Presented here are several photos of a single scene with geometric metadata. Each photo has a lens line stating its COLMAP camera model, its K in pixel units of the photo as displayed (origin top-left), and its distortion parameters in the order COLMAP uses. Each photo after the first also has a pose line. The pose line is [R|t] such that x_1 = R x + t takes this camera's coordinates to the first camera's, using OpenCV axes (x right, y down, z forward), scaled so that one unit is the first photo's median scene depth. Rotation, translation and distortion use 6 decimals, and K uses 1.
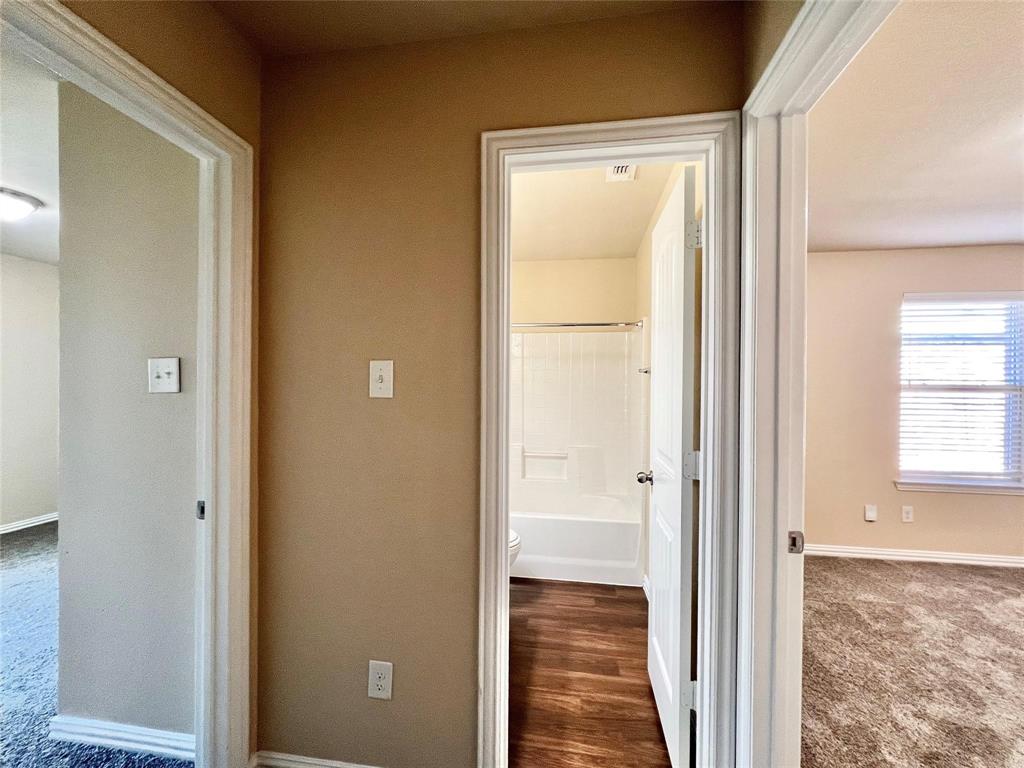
lens RADIAL K [[436.0, 0, 509.6], [0, 436.0, 387.6], [0, 0, 1]] dist [-0.000631, 0.000090]
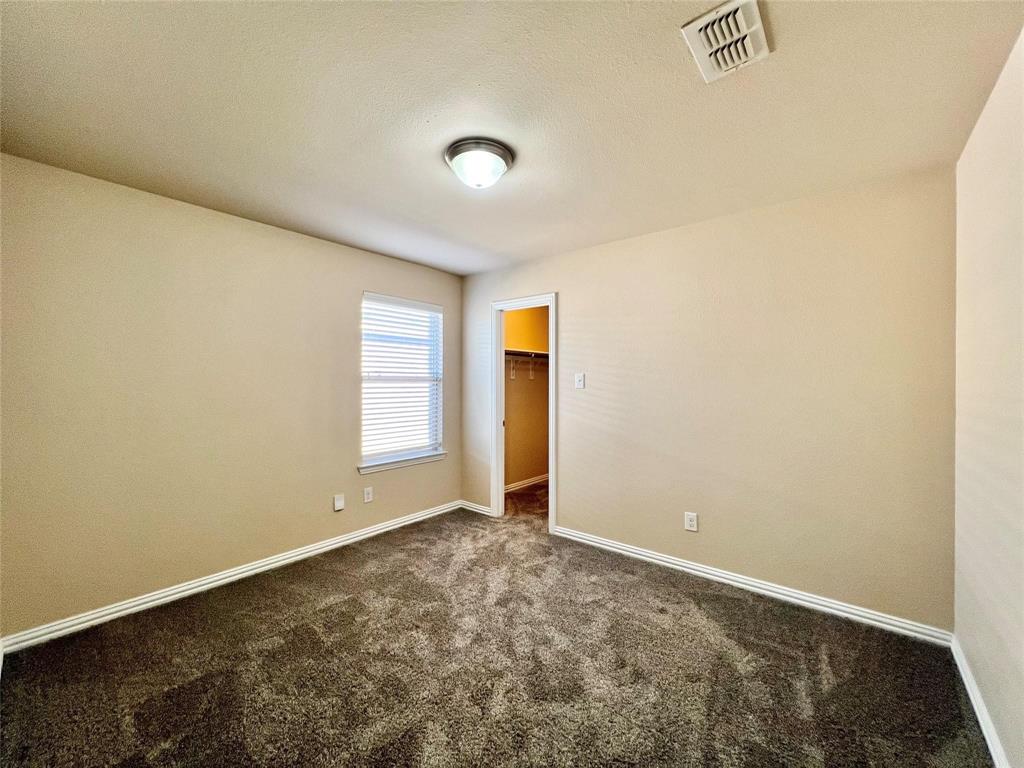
lens RADIAL K [[411.4, 0, 512.0], [0, 411.4, 381.2], [0, 0, 1]] dist [-0.000483, 0.000123]
pose [[0.512214, -0.012029, 0.858773, 0.256700], [0.004587, 0.999926, 0.011270, -0.005200], [-0.858845, -0.001834, 0.512232, 0.193485]]
